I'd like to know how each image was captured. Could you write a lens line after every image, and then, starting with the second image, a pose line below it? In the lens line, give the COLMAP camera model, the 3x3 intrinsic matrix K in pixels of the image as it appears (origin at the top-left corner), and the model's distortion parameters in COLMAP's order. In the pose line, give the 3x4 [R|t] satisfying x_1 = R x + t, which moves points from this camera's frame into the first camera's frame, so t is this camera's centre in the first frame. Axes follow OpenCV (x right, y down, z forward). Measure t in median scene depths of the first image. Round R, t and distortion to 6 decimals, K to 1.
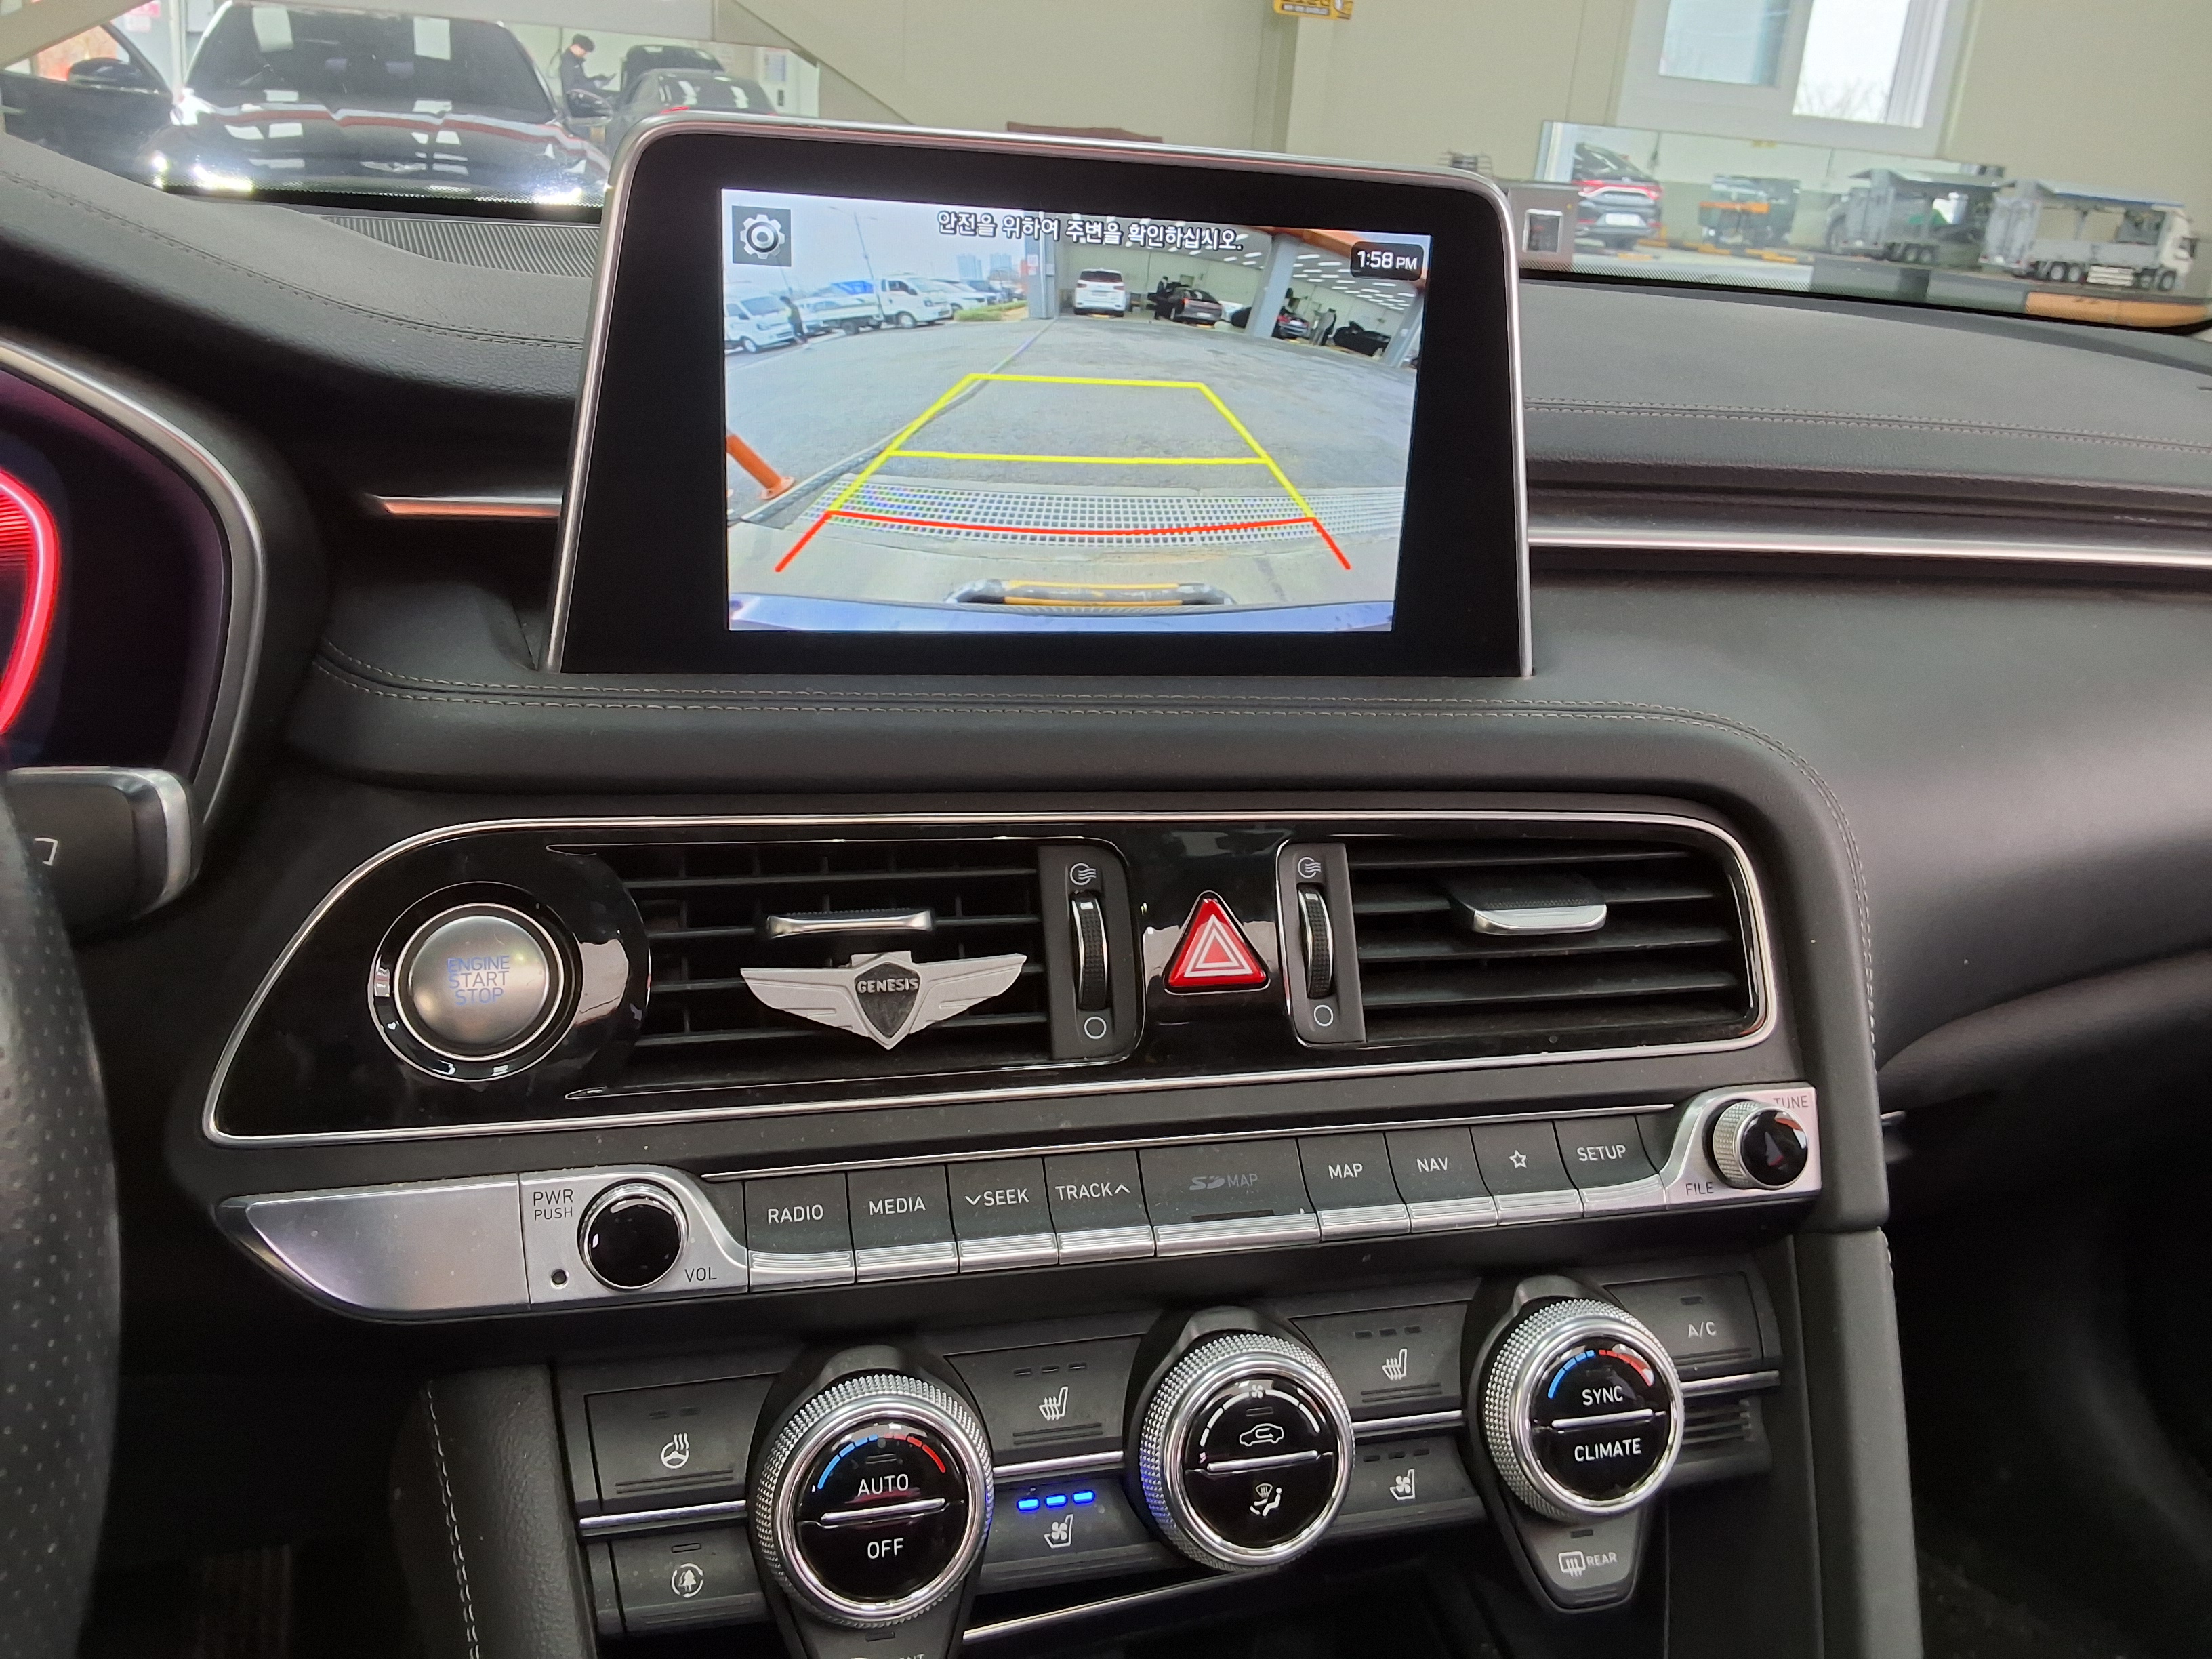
lens RADIAL K [[1871.9, 0, 1009.0], [0, 1871.9, 838.9], [0, 0, 1]] dist [0.347452, -0.689662]
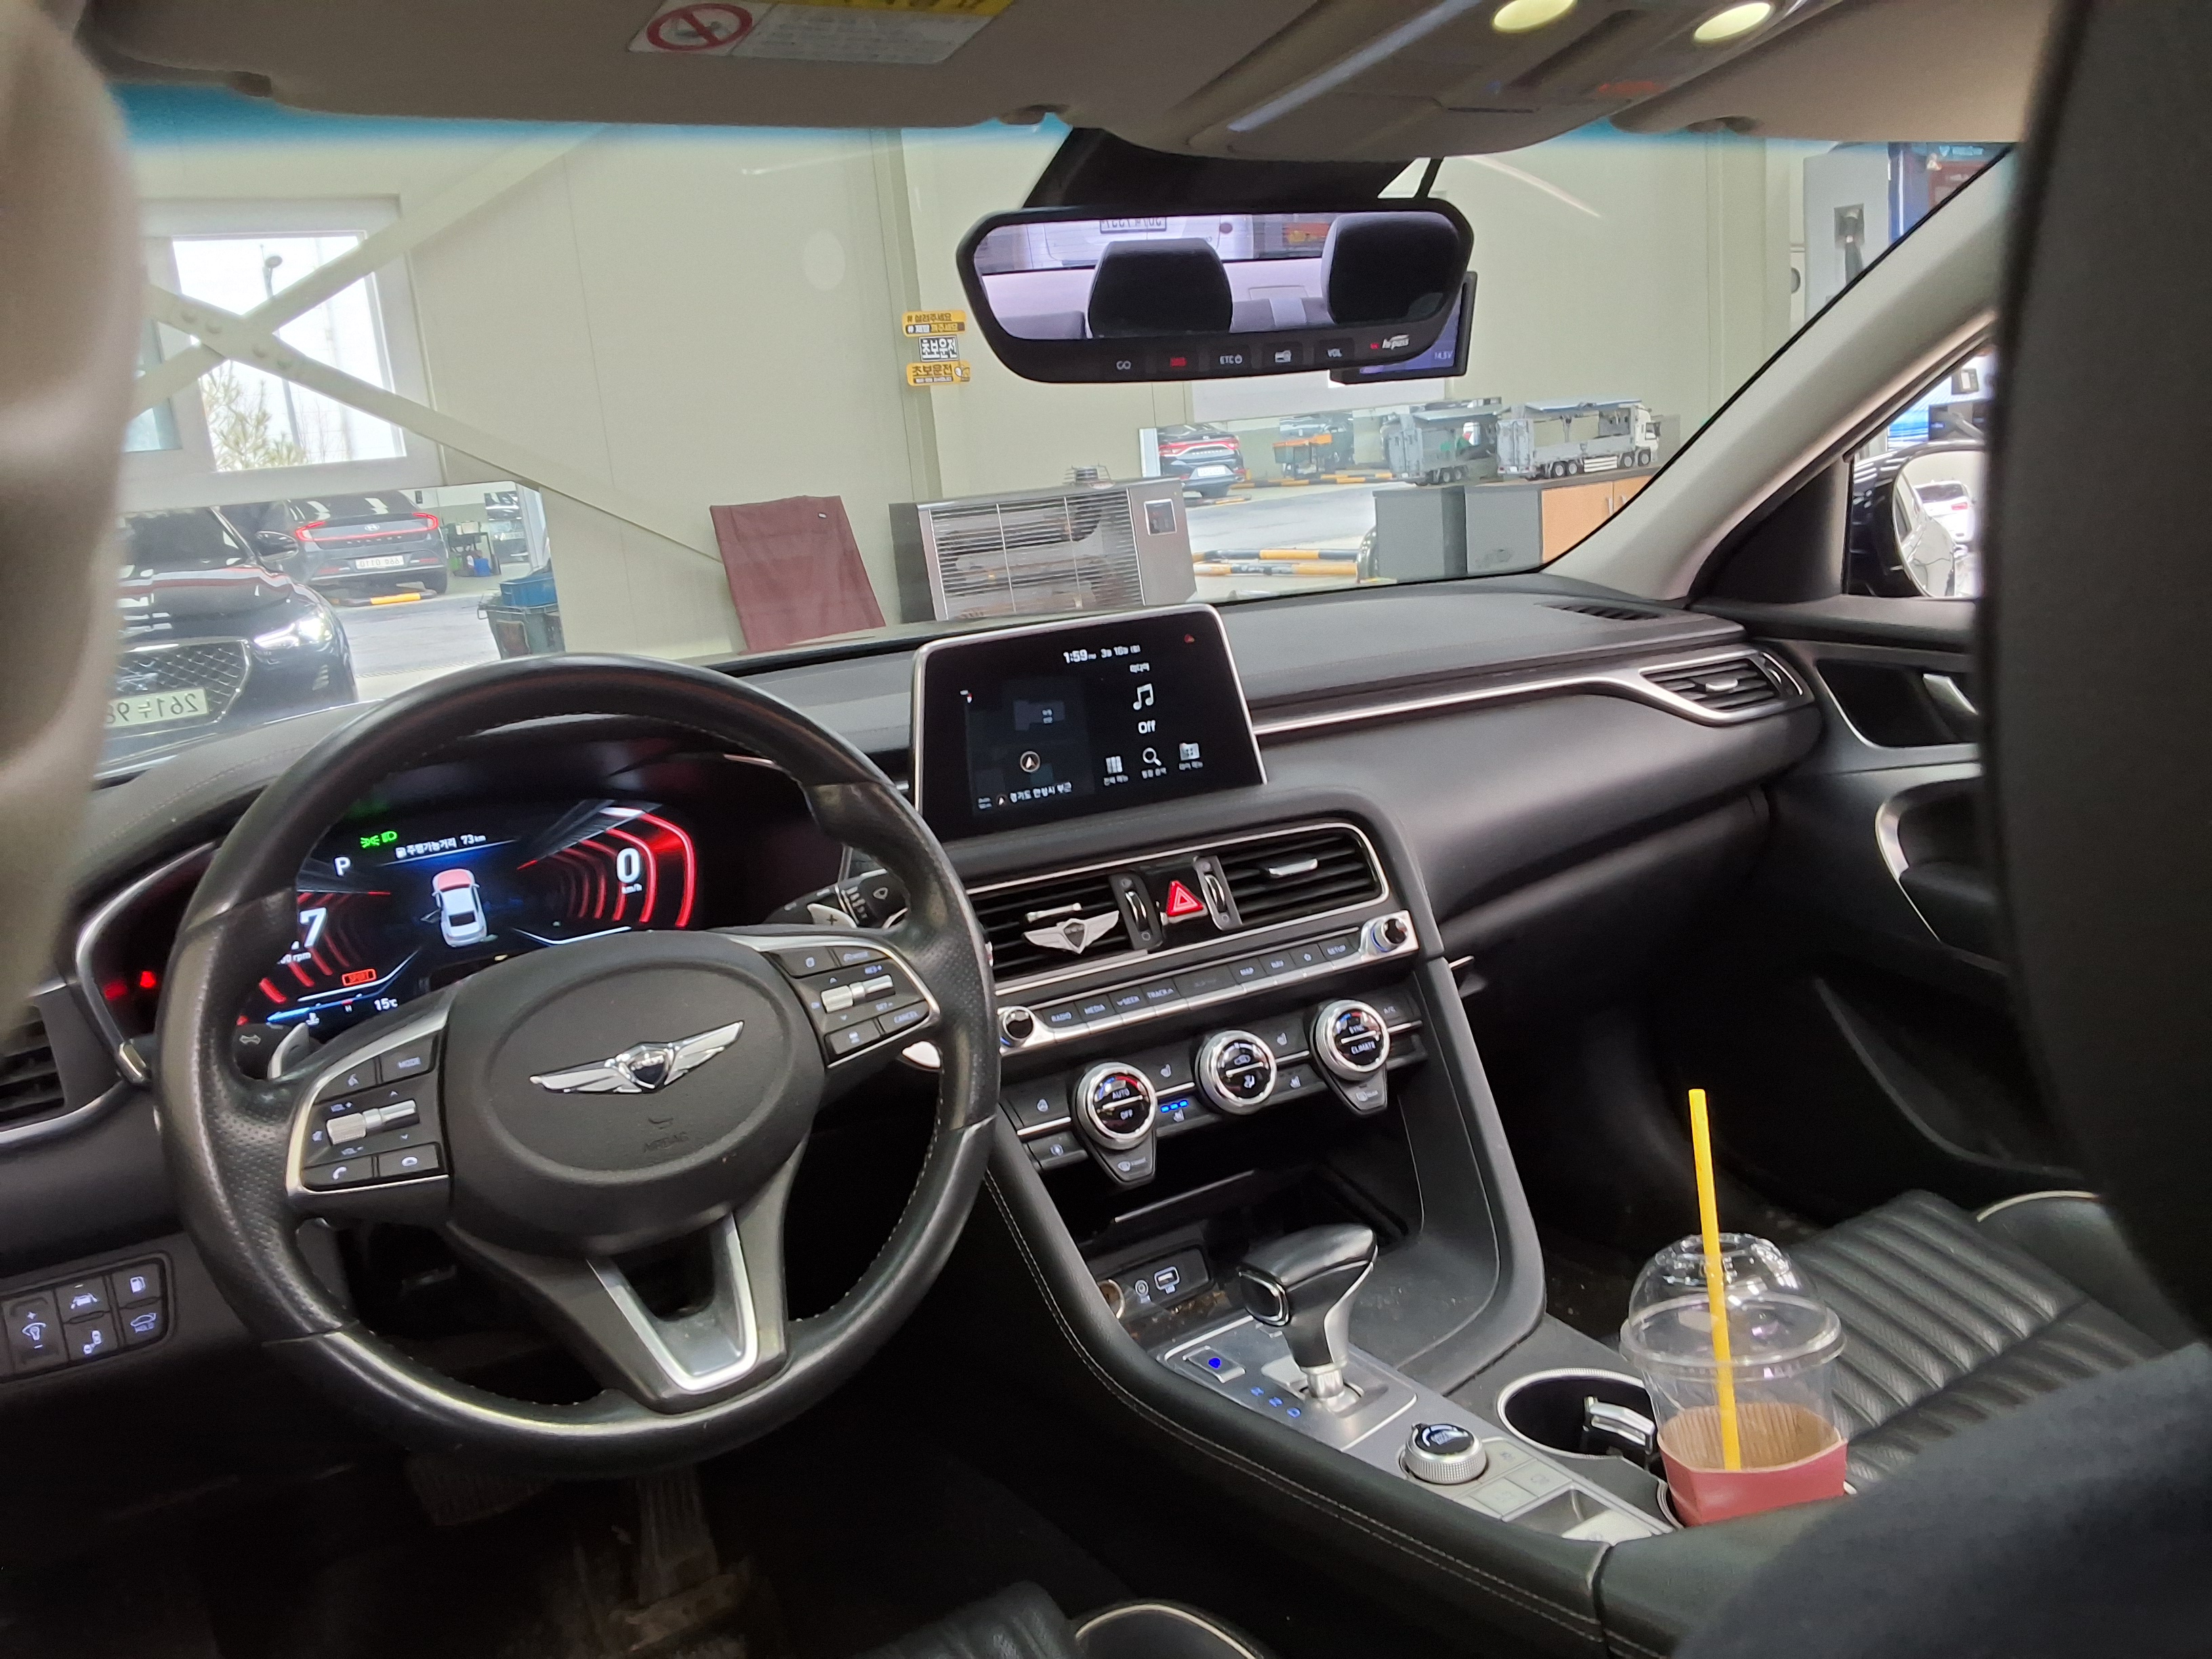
lens RADIAL K [[1871.9, 0, 1009.0], [0, 1871.9, 838.9], [0, 0, 1]] dist [0.347452, -0.689662]
pose [[0.967645, -0.200616, 0.153027, -0.479641], [0.220929, 0.966614, -0.129797, 0.248735], [-0.121879, 0.159405, 0.979661, -1.465269]]
